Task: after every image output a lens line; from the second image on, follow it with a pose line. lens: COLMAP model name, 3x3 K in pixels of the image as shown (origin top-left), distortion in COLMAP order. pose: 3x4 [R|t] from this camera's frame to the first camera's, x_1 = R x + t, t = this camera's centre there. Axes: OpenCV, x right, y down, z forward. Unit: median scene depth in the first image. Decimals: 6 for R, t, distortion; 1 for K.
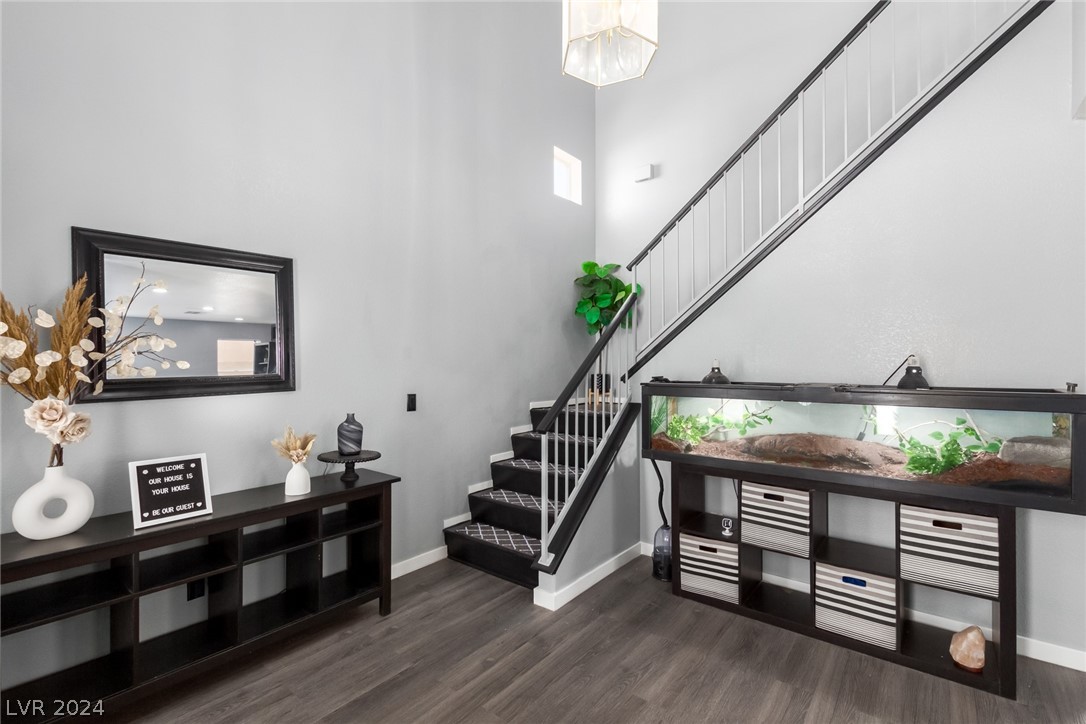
lens RADIAL K [[494.4, 0, 542.8], [0, 494.4, 360.7], [0, 0, 1]] dist [0.001363, 0.000567]
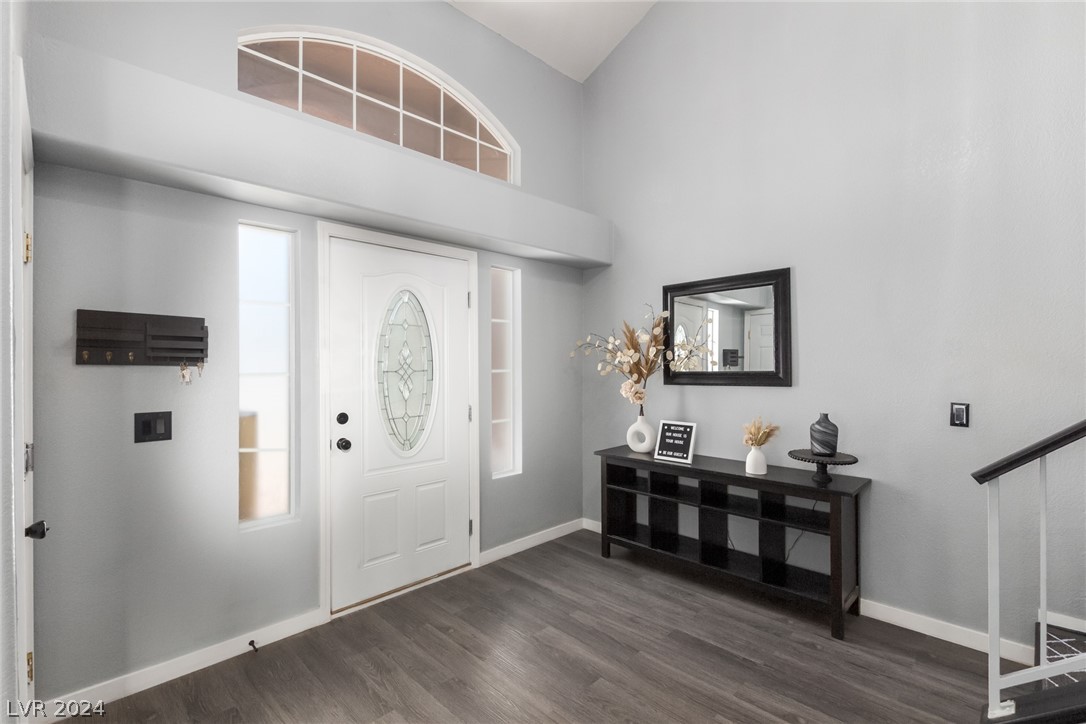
lens RADIAL K [[494.4, 0, 546.0], [0, 494.4, 363.9], [0, 0, 1]] dist [0.001363, 0.000567]
pose [[-0.122170, -0.001142, -0.992509, 0.771245], [0.007220, 0.999972, -0.002040, 0.009881], [0.992483, -0.007415, -0.122158, 0.691628]]
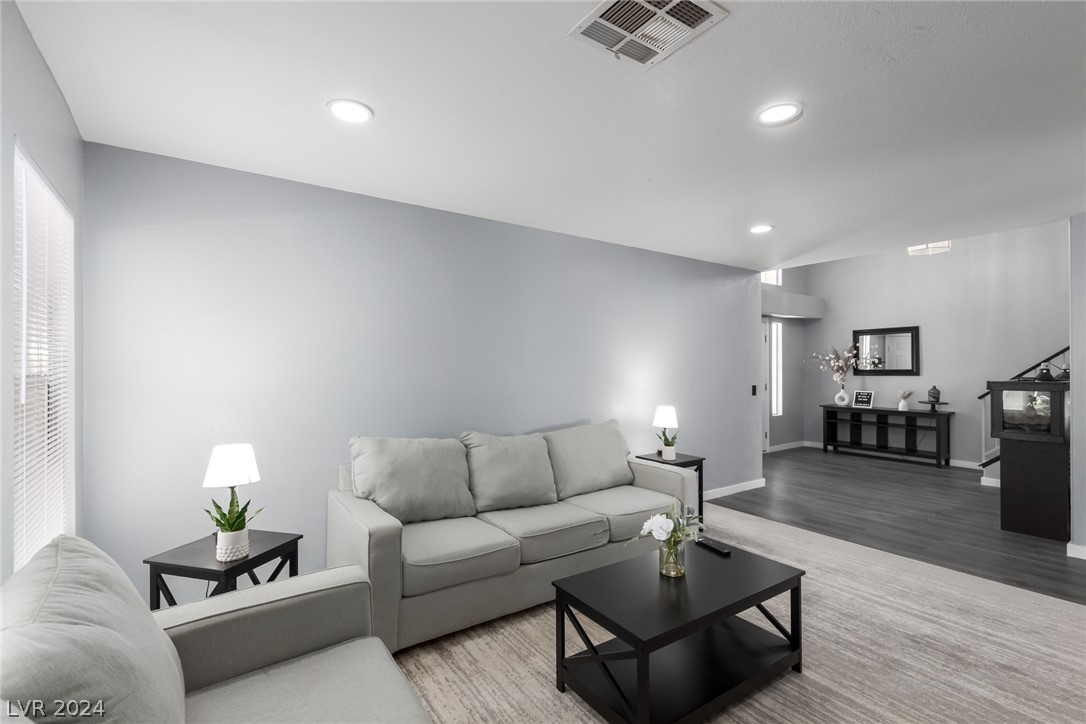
lens RADIAL K [[494.4, 0, 541.9], [0, 494.4, 366.5], [0, 0, 1]] dist [0.001363, 0.000567]
pose [[-0.288222, 0.005317, -0.957549, 3.068769], [0.005115, 0.999979, 0.004013, -0.012205], [0.957550, -0.003741, -0.288243, -0.204252]]
